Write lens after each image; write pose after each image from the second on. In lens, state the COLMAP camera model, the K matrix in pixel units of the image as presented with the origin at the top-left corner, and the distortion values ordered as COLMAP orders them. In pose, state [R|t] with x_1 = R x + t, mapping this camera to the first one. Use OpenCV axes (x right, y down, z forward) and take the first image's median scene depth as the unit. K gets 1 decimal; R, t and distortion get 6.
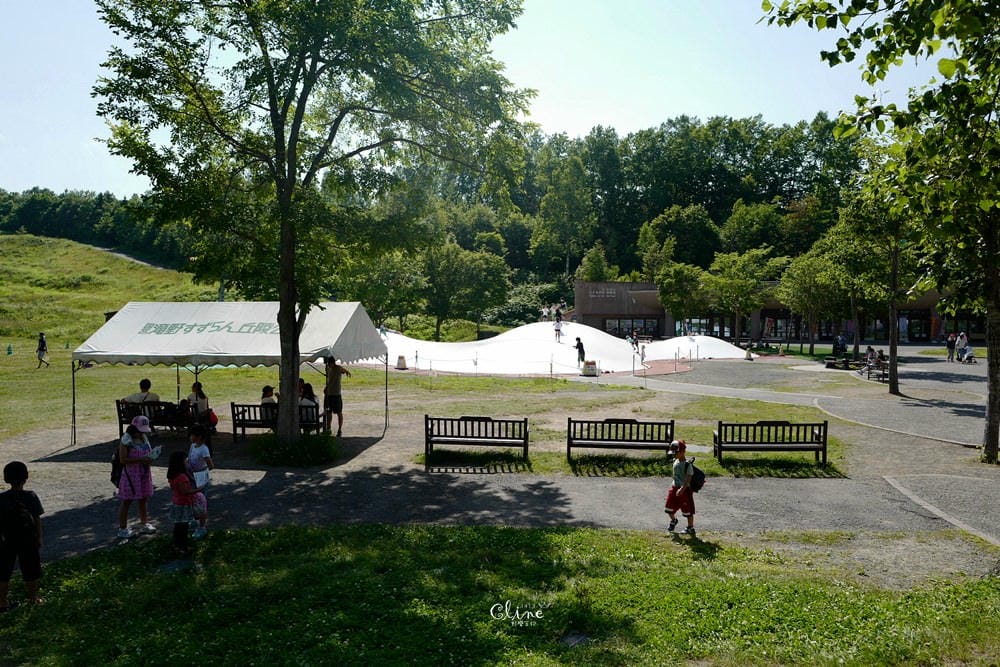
lens RADIAL K [[748.0, 0, 502.0], [0, 748.0, 333.1], [0, 0, 1]] dist [-0.025315, 0.009093]
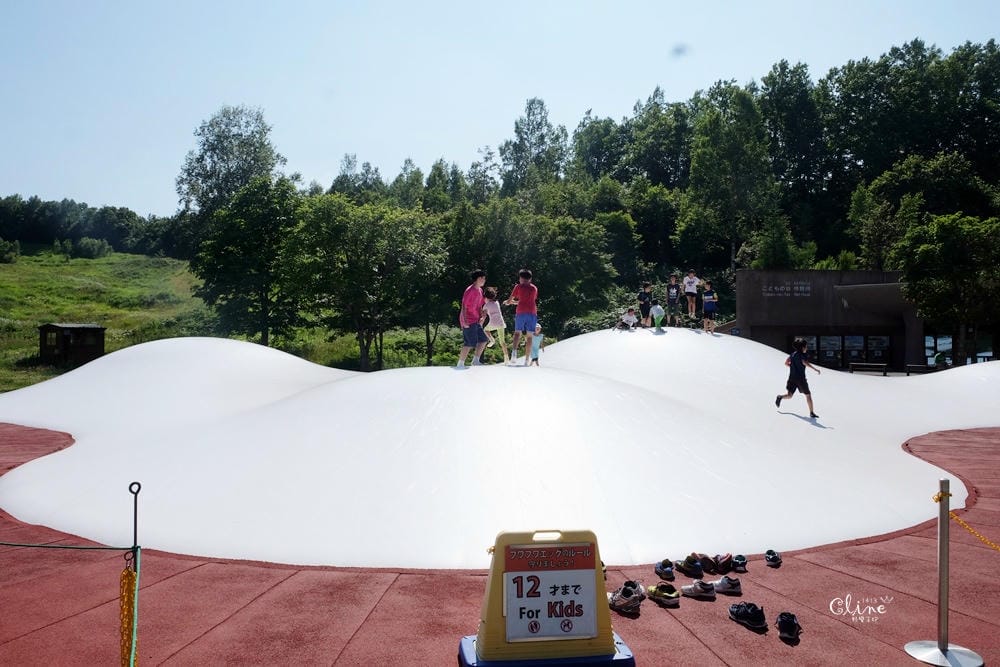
lens RADIAL K [[780.4, 0, 494.9], [0, 780.4, 334.0], [0, 0, 1]] dist [-0.013630, -0.008538]
pose [[0.971645, -0.002994, -0.236428, 0.051738], [-0.005885, 0.999304, -0.036840, 0.003860], [0.236373, 0.037186, 0.970950, 0.327118]]
